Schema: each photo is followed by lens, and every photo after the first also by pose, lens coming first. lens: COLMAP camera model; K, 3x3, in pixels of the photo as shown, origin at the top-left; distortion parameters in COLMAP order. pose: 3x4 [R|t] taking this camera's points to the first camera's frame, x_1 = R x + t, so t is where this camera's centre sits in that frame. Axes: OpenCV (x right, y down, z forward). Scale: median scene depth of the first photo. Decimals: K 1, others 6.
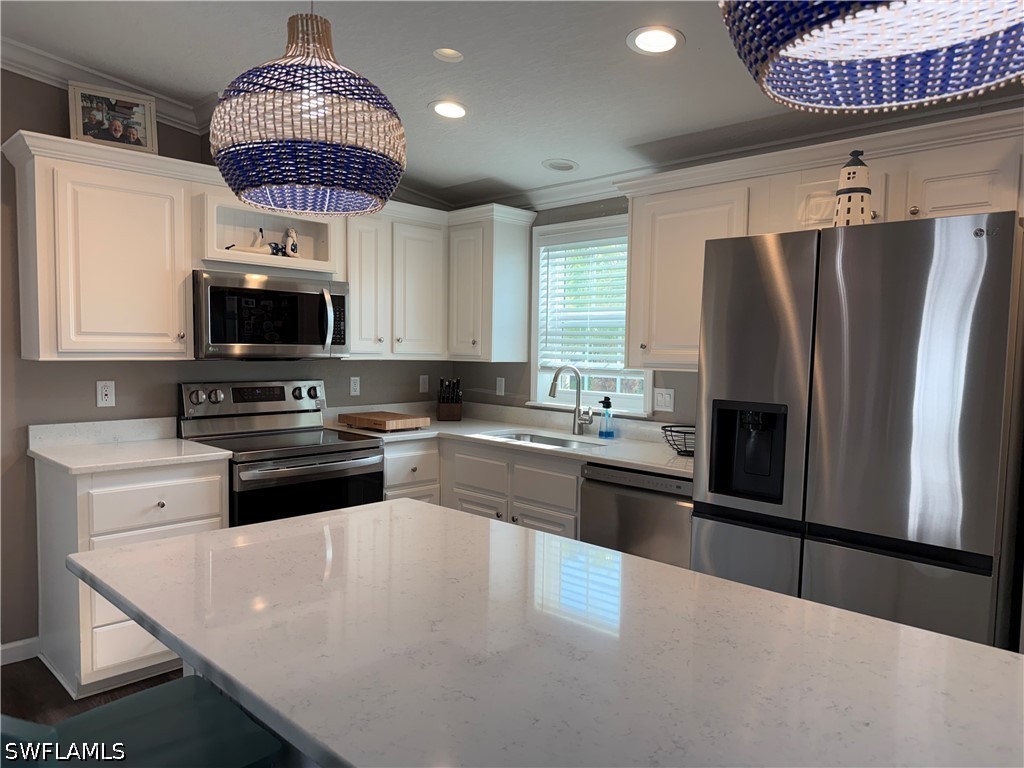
lens RADIAL K [[719.6, 0, 524.8], [0, 719.6, 386.2], [0, 0, 1]] dist [0.089291, -0.154600]
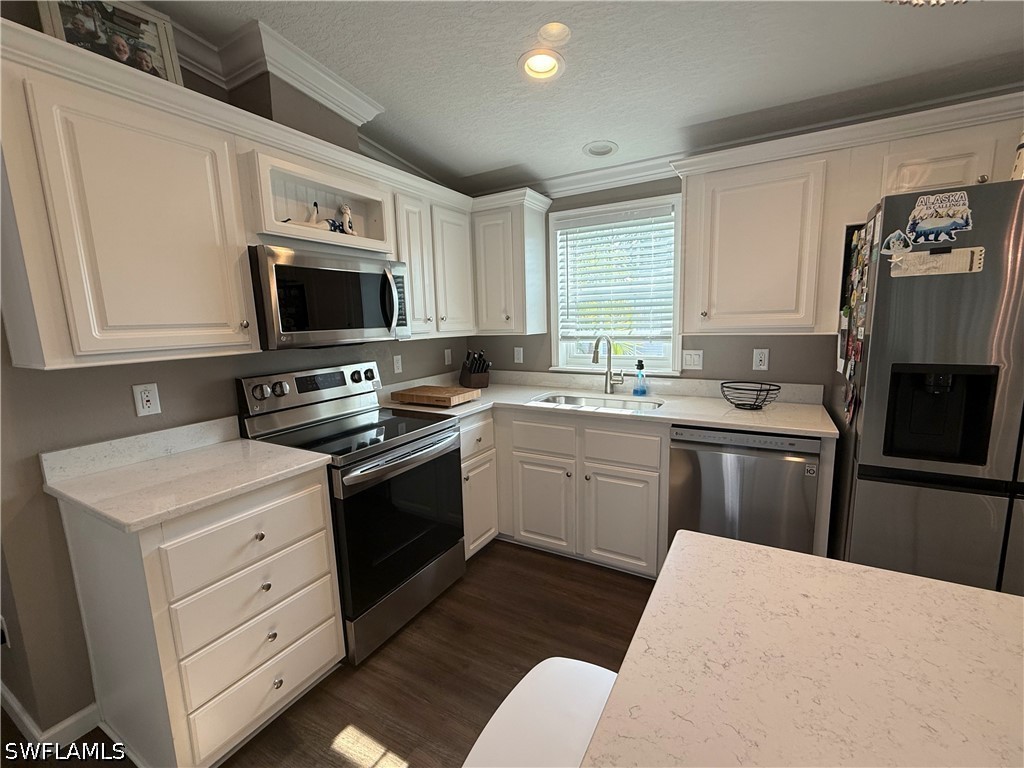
lens RADIAL K [[433.6, 0, 512.0], [0, 433.6, 384.0], [0, 0, 1]] dist [0.002089, -0.004978]
pose [[0.968554, -0.080777, 0.235325, -0.268014], [0.058510, 0.993253, 0.100124, -0.030439], [-0.241825, -0.083207, 0.966746, 0.394501]]
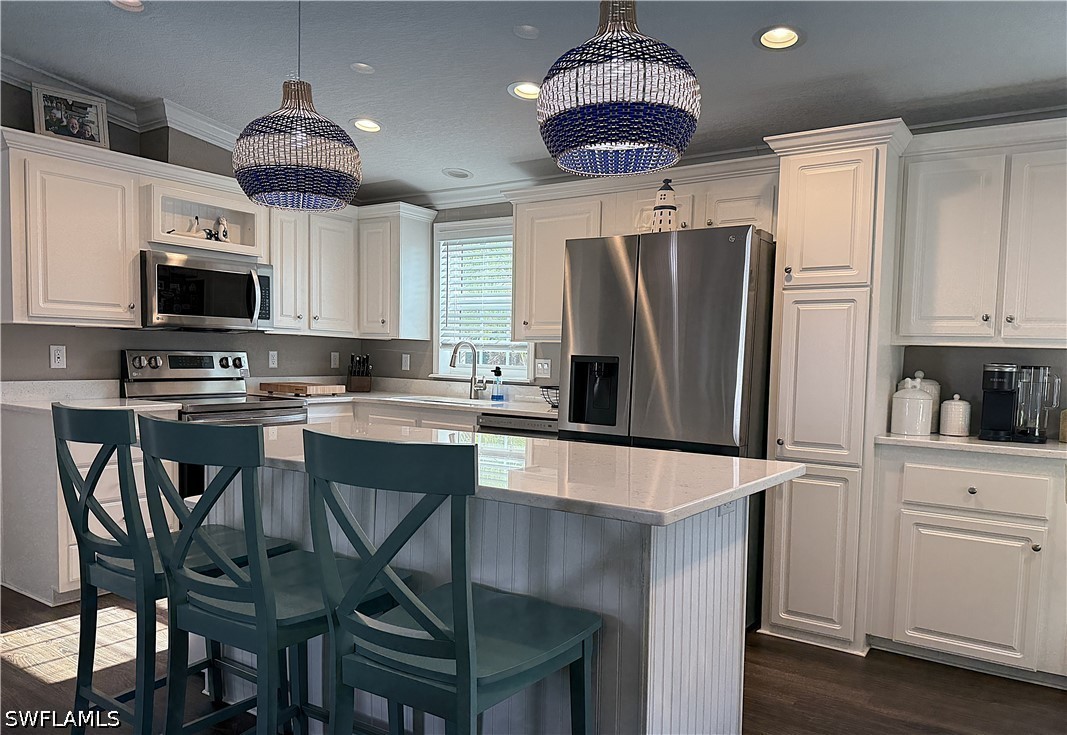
lens RADIAL K [[773.0, 0, 548.0], [0, 773.0, 408.0], [0, 0, 1]] dist [0.073674, -0.119550]
pose [[0.985368, -0.004250, 0.170390, -0.026221], [0.001714, 0.999886, 0.015028, 0.068459], [-0.170434, -0.014516, 0.985262, -0.314881]]
